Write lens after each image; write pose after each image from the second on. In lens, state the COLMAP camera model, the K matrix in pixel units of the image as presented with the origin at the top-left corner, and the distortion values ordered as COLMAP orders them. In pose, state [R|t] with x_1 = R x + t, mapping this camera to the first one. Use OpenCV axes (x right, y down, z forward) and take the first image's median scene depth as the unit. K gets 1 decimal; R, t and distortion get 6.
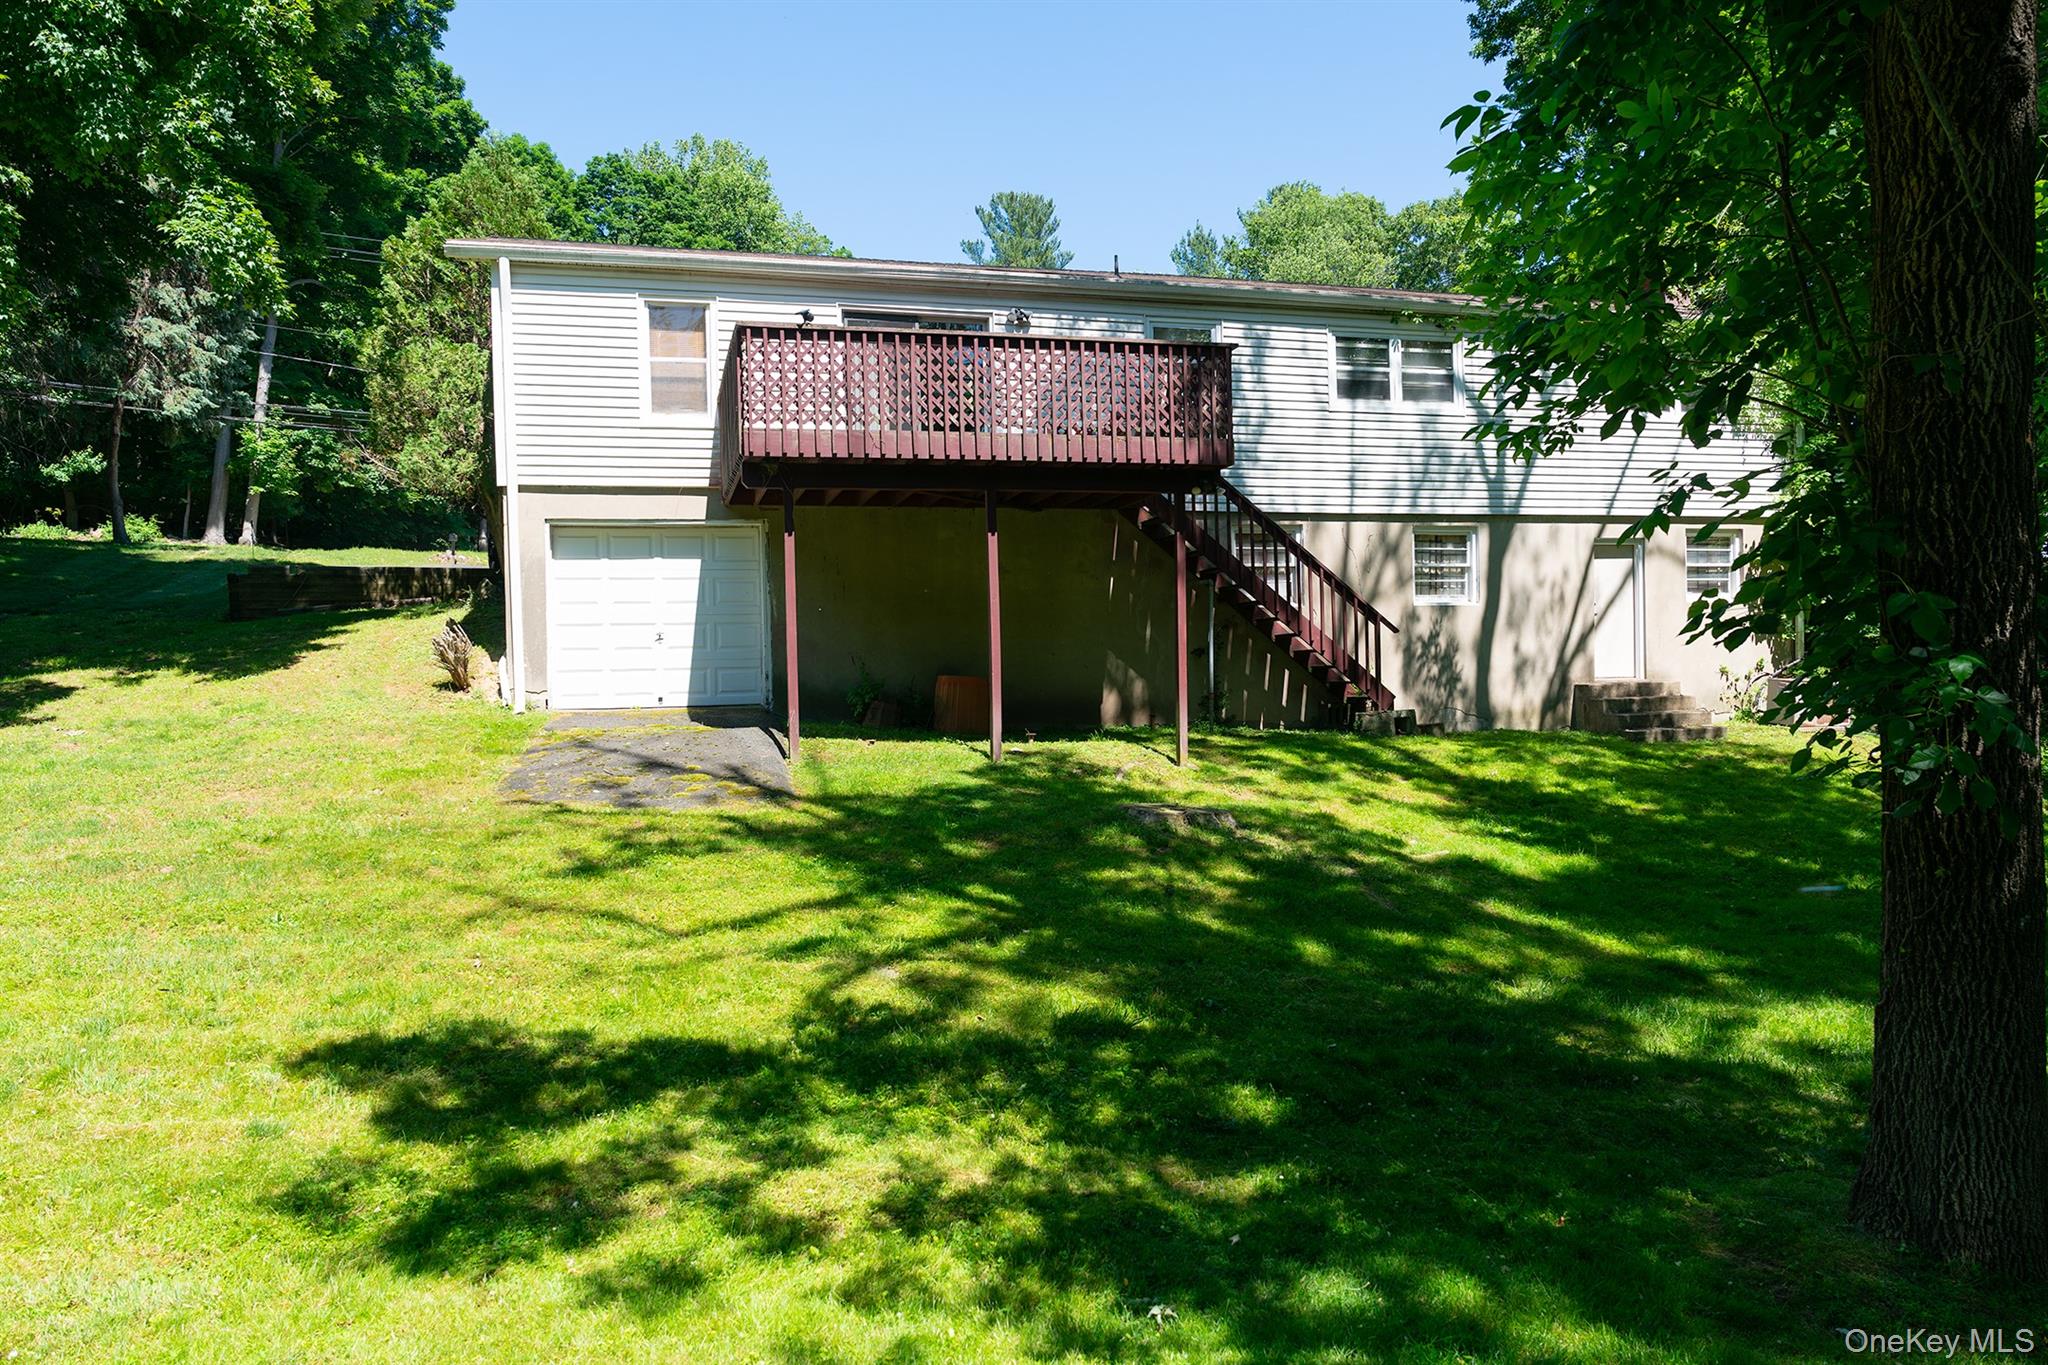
lens RADIAL K [[1369.9, 0, 1044.6], [0, 1369.9, 685.1], [0, 0, 1]] dist [-0.003391, 0.005032]
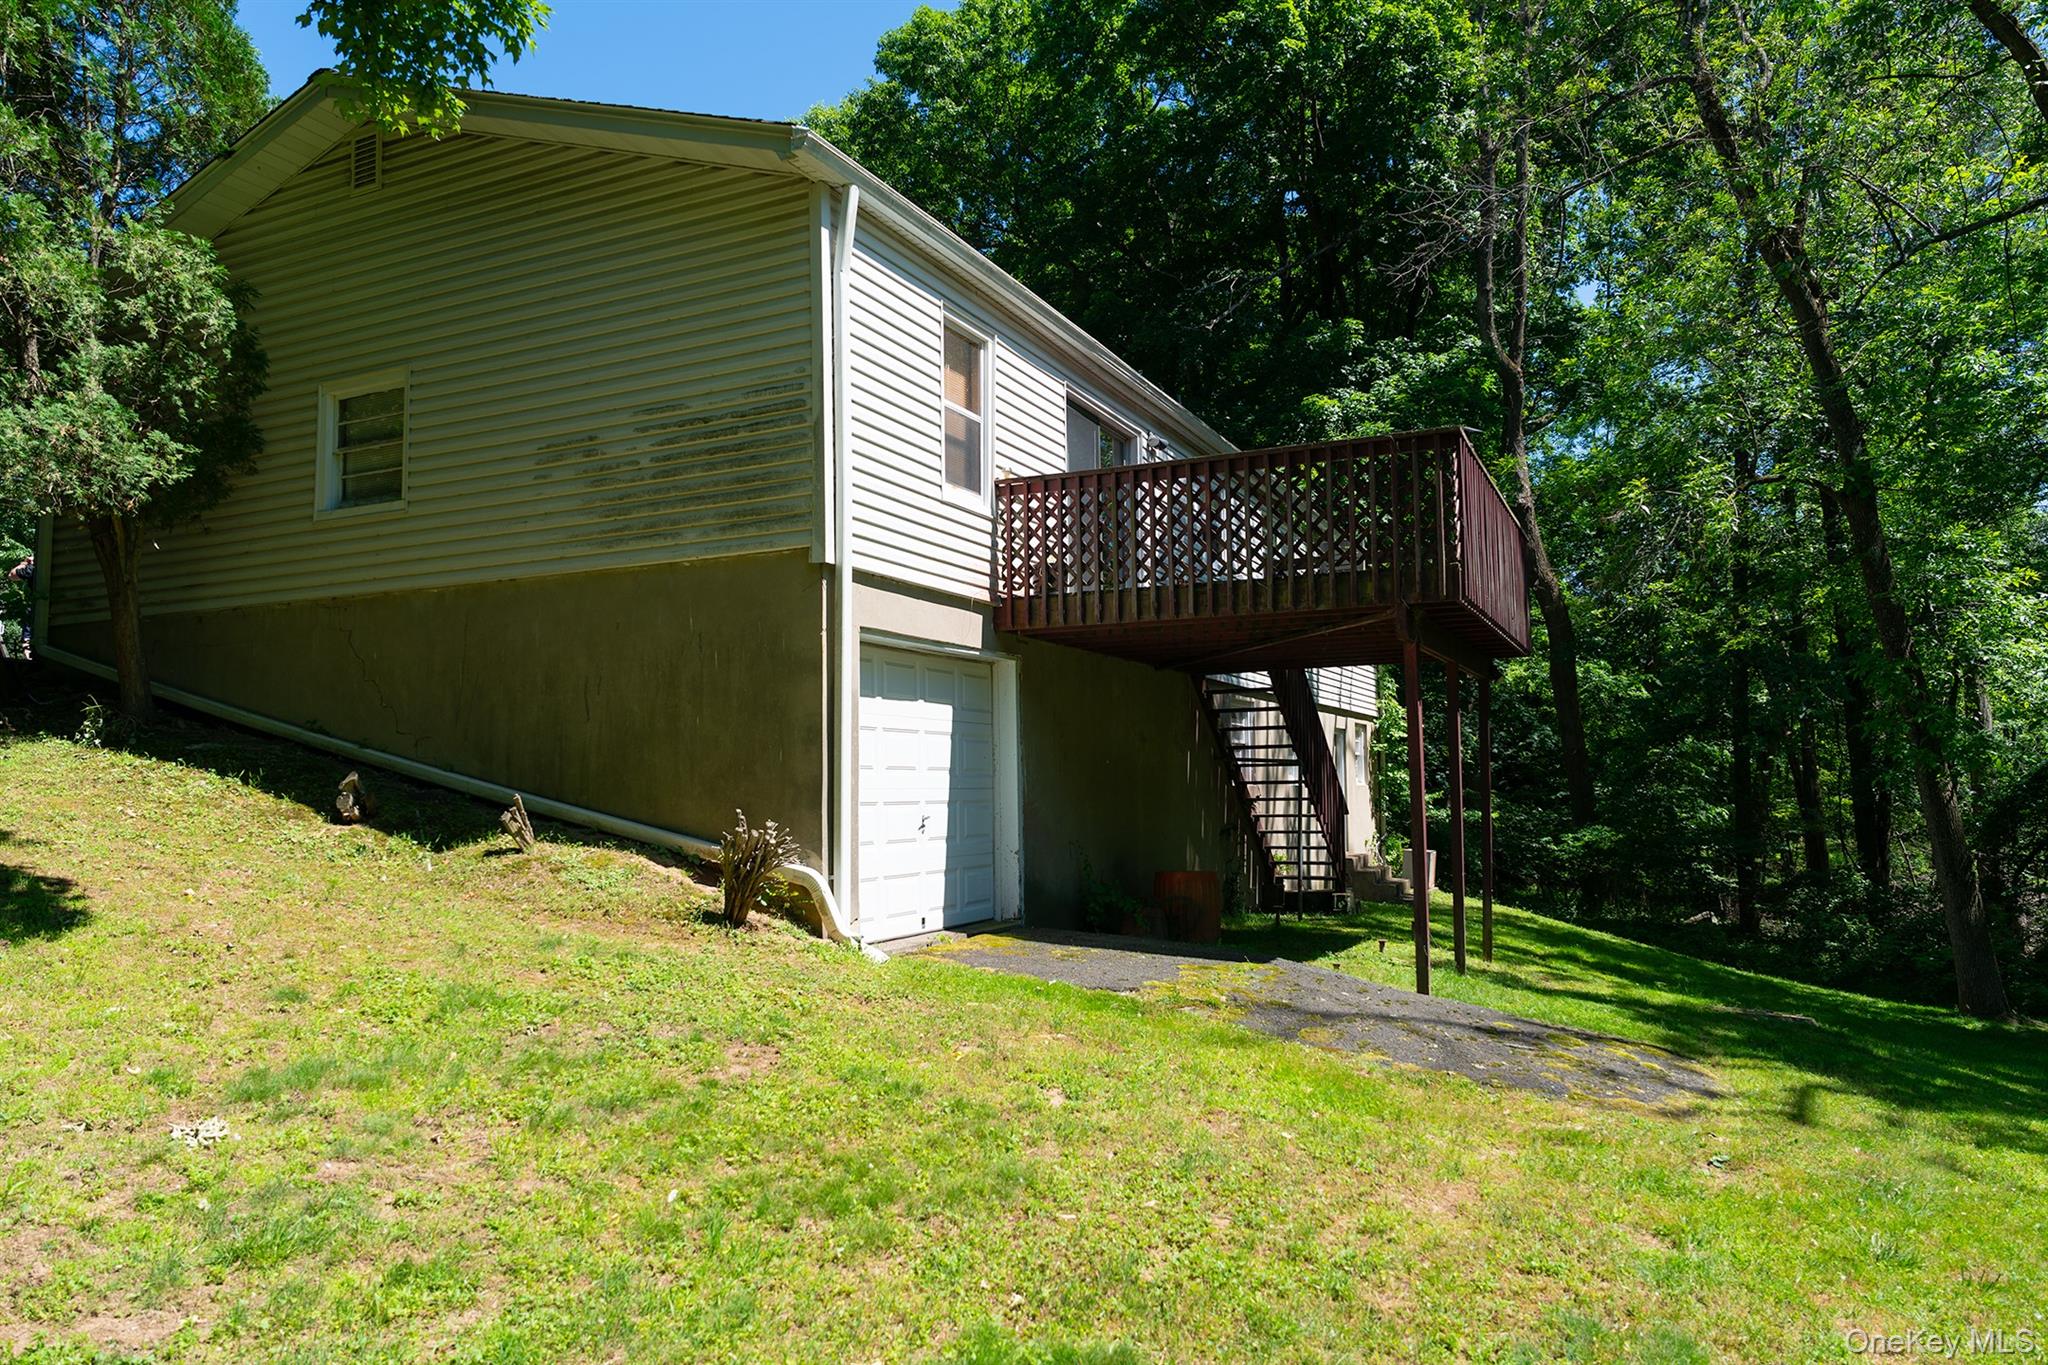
lens RADIAL K [[1369.9, 0, 1020.7], [0, 1369.9, 675.0], [0, 0, 1]] dist [-0.003391, 0.005032]
pose [[0.668624, 0.080799, 0.739198, -0.620704], [0.000817, 0.993999, -0.109389, -0.028758], [-0.743600, 0.073744, 0.664546, 0.452625]]
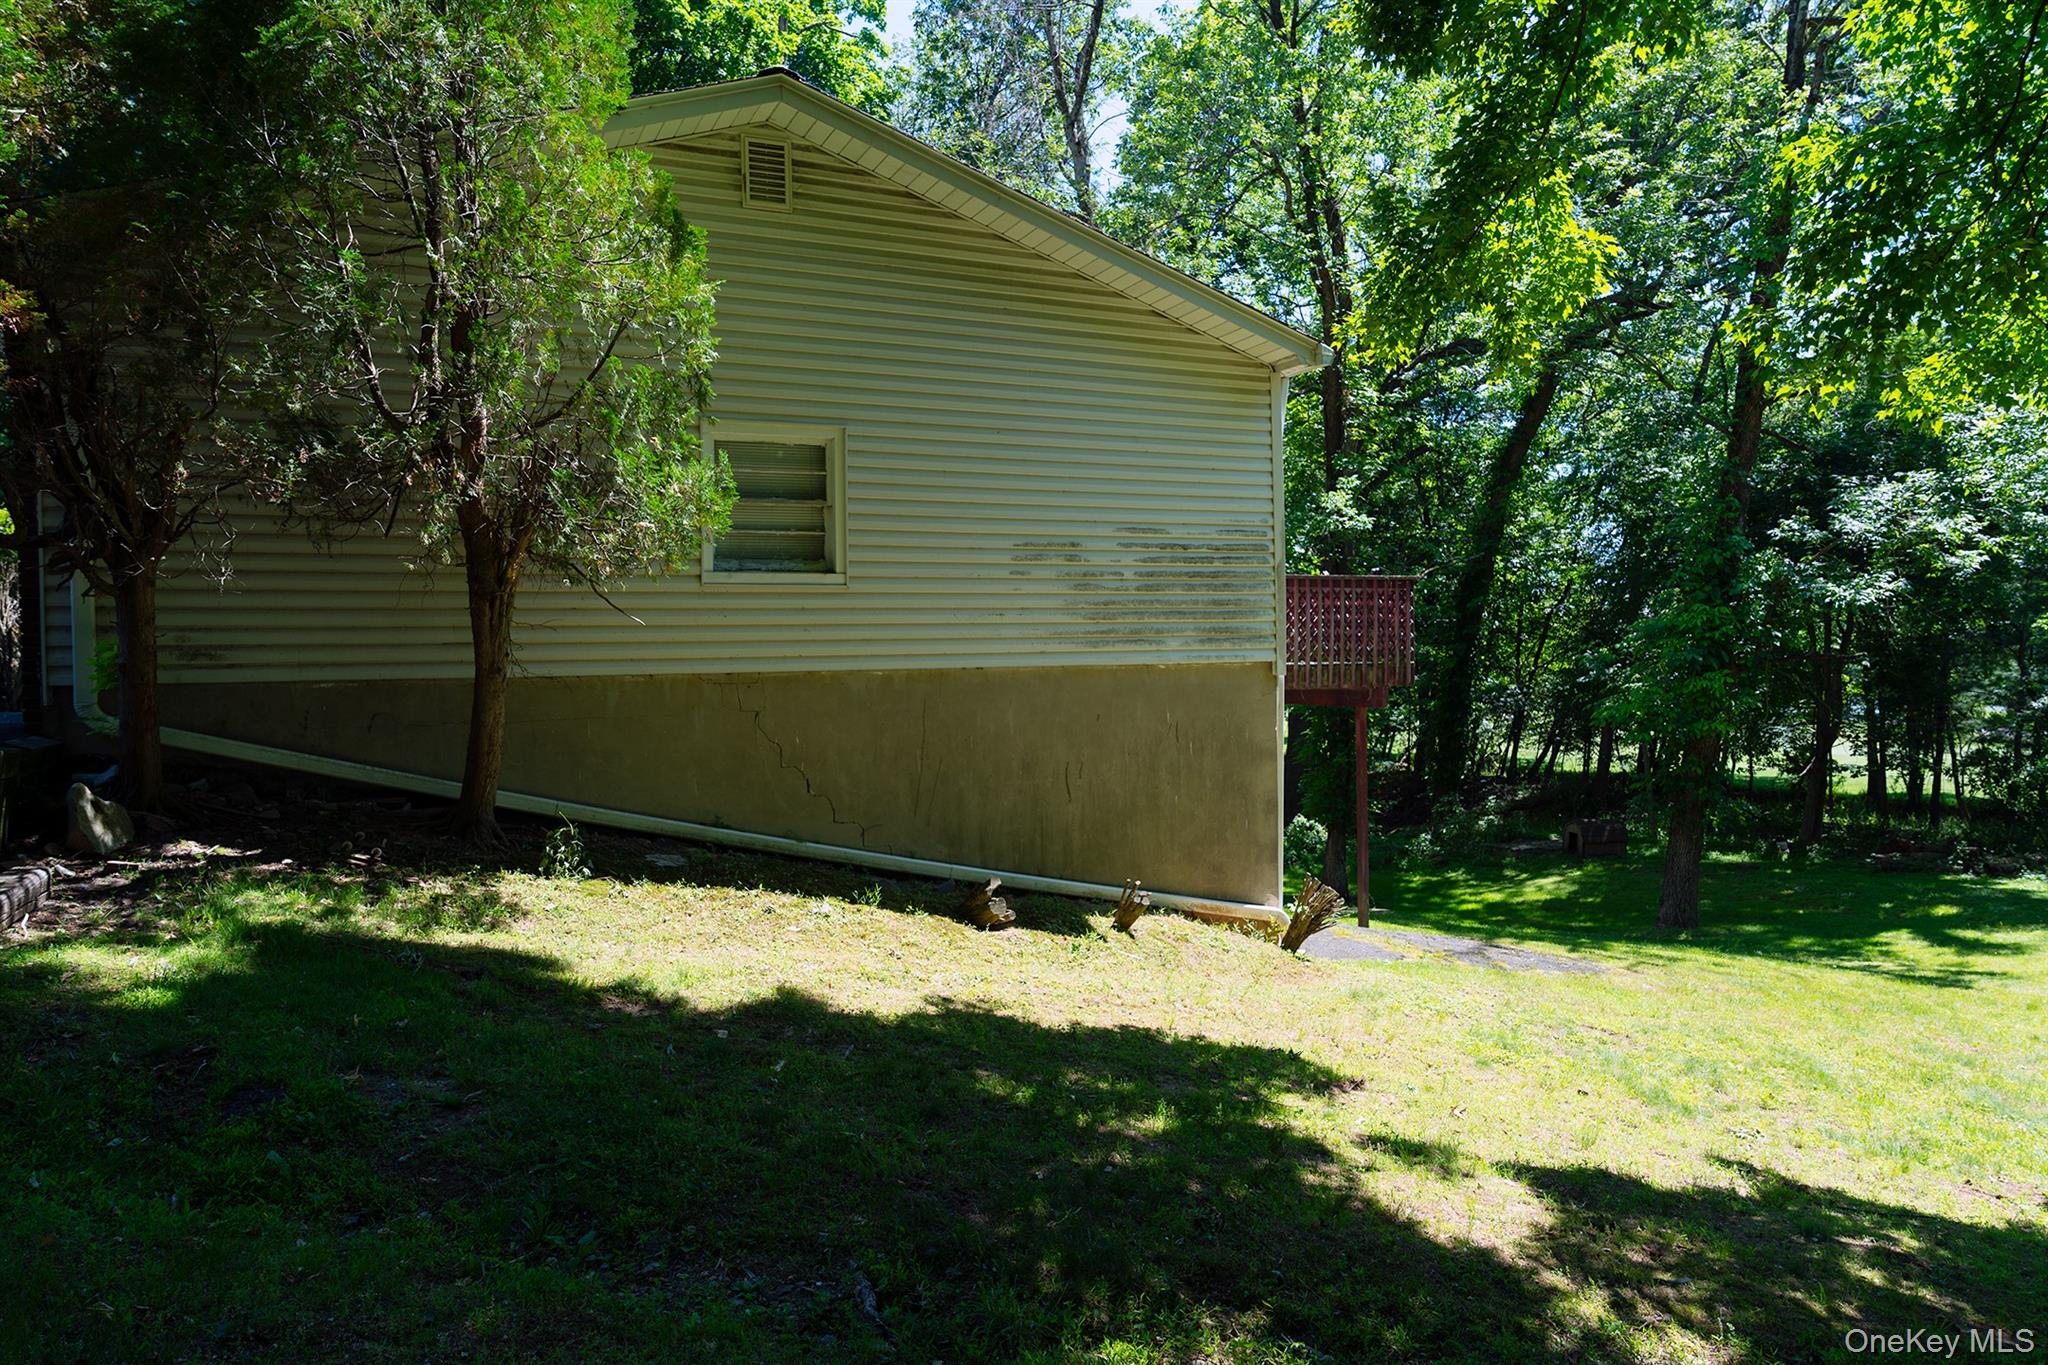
lens RADIAL K [[1369.9, 0, 1023.5], [0, 1369.9, 671.2], [0, 0, 1]] dist [-0.003391, 0.005032]
pose [[-0.166290, 0.015752, 0.985951, -0.905387], [0.029007, 0.999518, -0.011077, -0.116005], [-0.985650, 0.026758, -0.166666, 1.023371]]
